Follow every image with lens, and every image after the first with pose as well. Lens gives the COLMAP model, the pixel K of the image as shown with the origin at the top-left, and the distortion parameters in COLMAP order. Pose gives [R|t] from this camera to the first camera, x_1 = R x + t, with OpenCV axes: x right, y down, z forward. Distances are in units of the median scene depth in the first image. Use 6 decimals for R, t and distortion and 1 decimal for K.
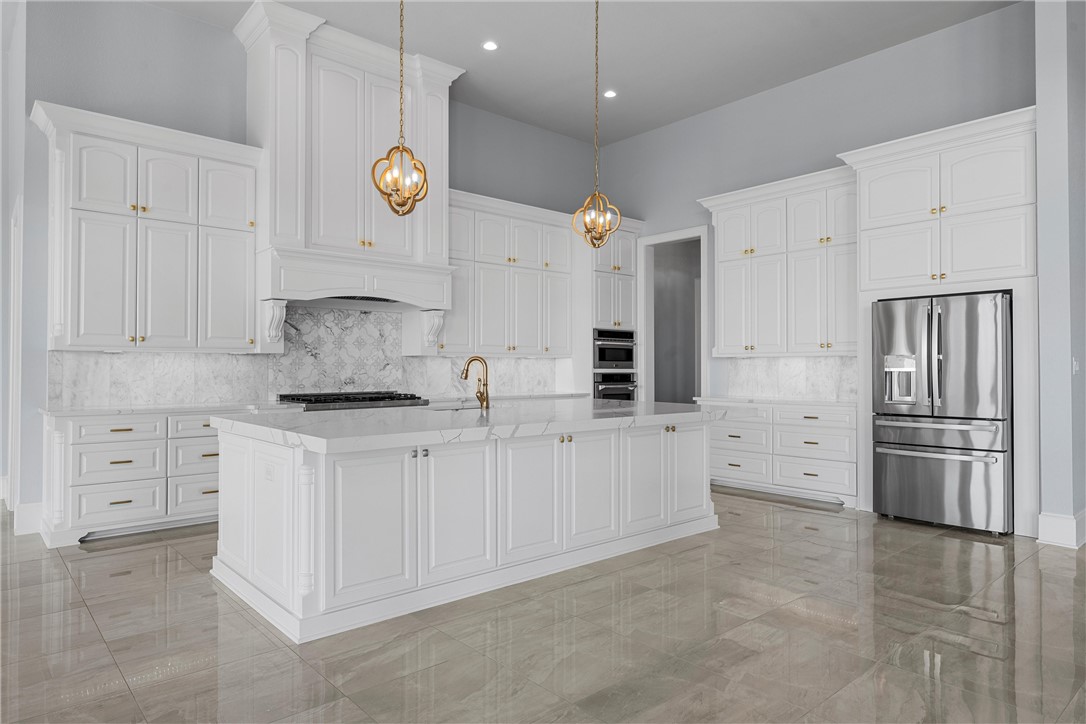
lens RADIAL K [[669.8, 0, 550.1], [0, 669.8, 362.7], [0, 0, 1]] dist [-0.003202, -0.001182]
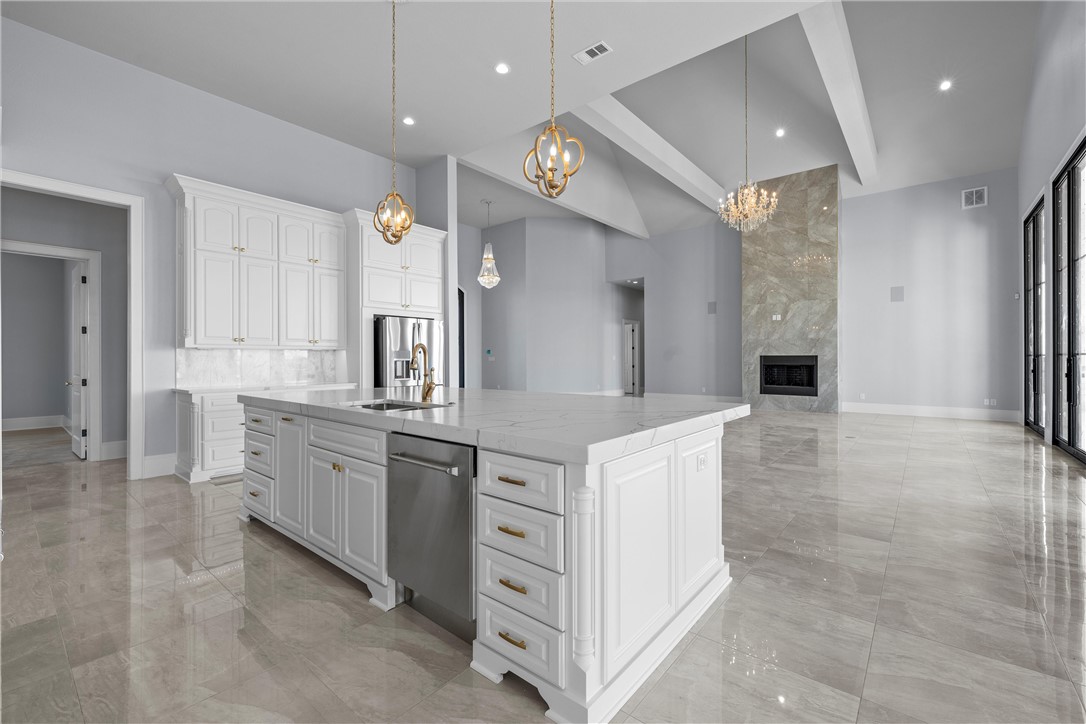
lens RADIAL K [[454.8, 0, 544.8], [0, 454.8, 360.4], [0, 0, 1]] dist [-0.001949, 0.000228]
pose [[-0.152219, -0.004327, 0.988337, -0.526163], [-0.004744, 0.999982, 0.003647, 0.005560], [-0.988335, -0.004133, -0.152237, 0.671276]]
